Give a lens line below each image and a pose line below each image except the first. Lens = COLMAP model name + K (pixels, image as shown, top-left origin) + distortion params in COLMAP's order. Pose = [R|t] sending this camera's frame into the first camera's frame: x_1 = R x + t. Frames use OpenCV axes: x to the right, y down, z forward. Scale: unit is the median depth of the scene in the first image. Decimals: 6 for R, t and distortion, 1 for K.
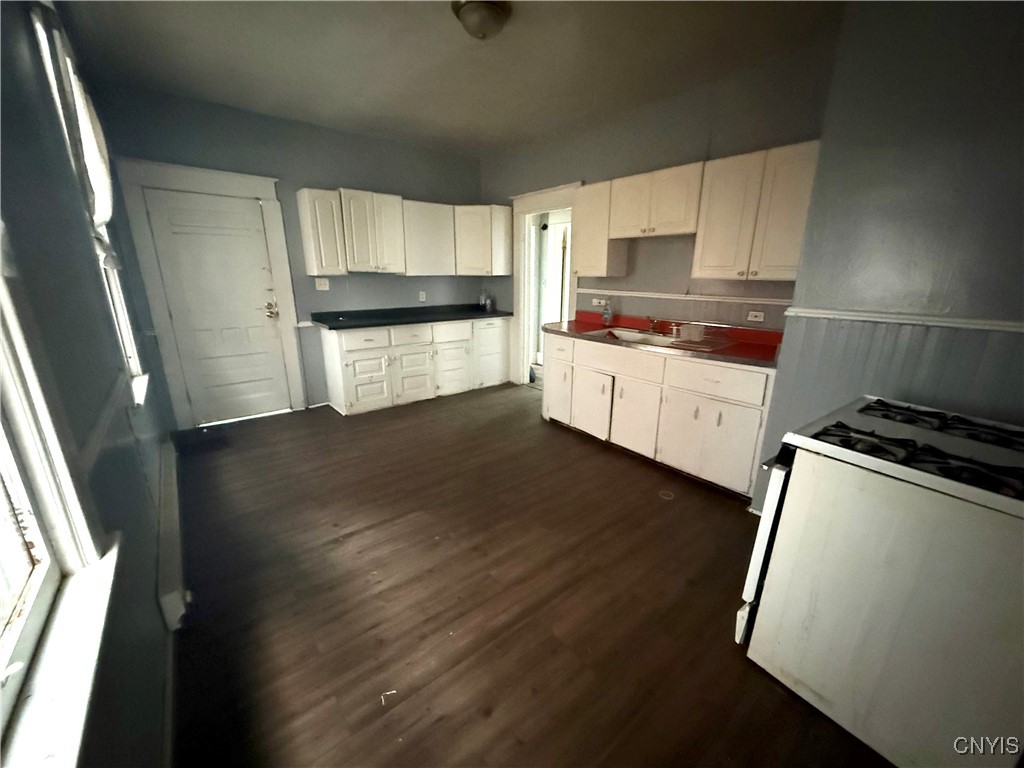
lens RADIAL K [[408.4, 0, 513.6], [0, 408.4, 385.4], [0, 0, 1]] dist [-0.000534, -0.000073]
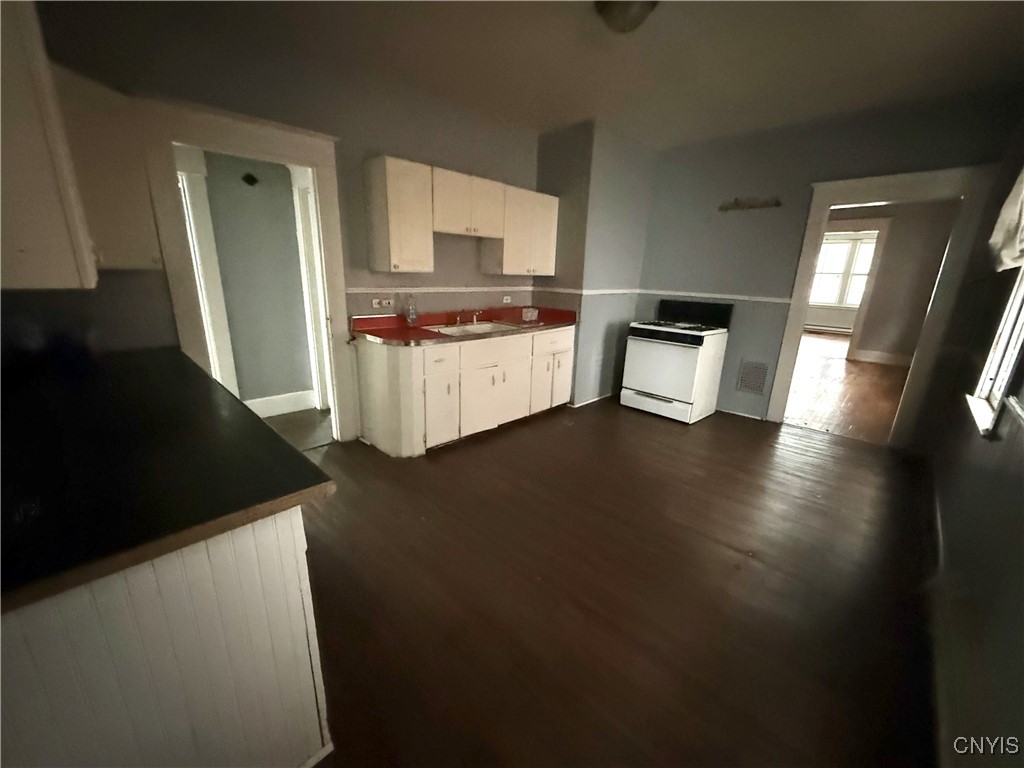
lens RADIAL K [[408.4, 0, 513.5], [0, 408.4, 386.2], [0, 0, 1]] dist [-0.000534, -0.000073]
pose [[-0.134358, -0.279545, 0.950685, -0.848155], [0.235431, 0.922909, 0.304650, -0.307444], [-0.962559, 0.264753, -0.058187, 1.090433]]
